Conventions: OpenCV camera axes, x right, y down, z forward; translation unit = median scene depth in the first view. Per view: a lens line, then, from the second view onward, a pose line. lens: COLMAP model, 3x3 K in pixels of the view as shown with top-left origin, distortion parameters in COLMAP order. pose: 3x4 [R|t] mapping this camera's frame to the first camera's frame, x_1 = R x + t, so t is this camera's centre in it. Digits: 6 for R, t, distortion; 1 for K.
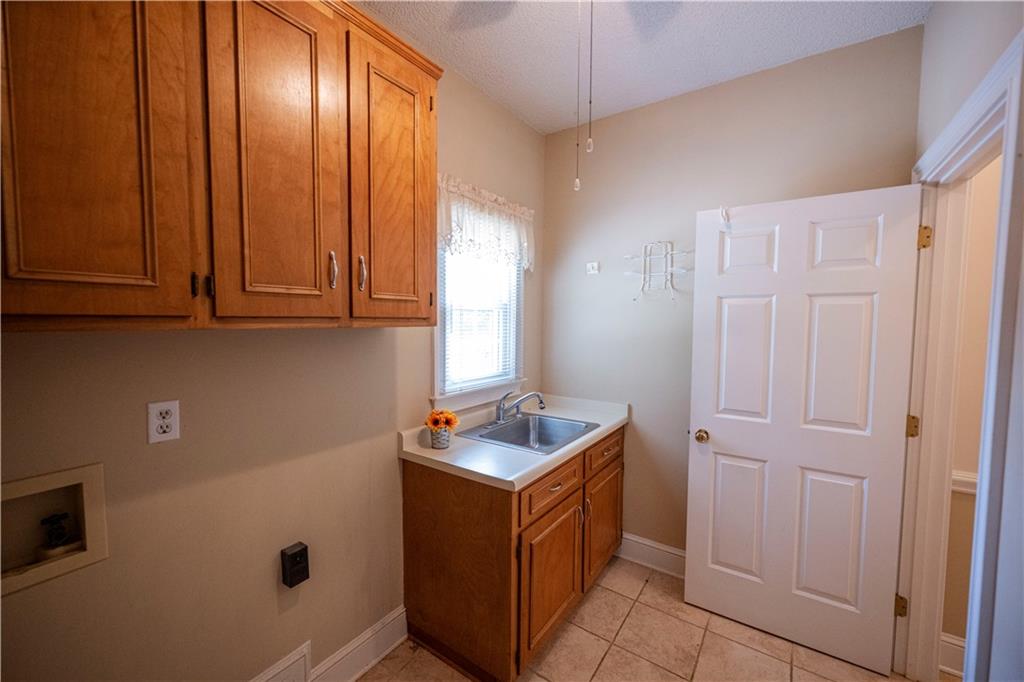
lens RADIAL K [[404.2, 0, 513.1], [0, 404.2, 344.4], [0, 0, 1]] dist [-0.000177, -0.000032]
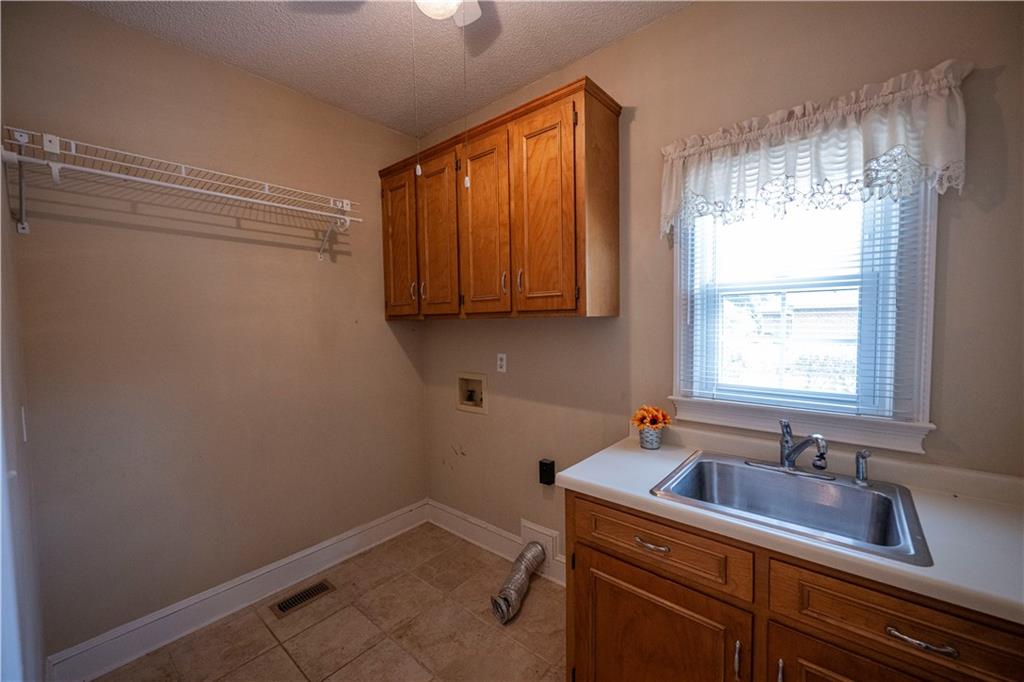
lens RADIAL K [[404.2, 0, 514.1], [0, 404.2, 338.3], [0, 0, 1]] dist [-0.000177, -0.000032]
pose [[-0.090782, 0.040928, -0.995029, 0.988401], [-0.045093, 0.997961, 0.045163, -0.029779], [0.994849, 0.048969, -0.088751, 0.995637]]
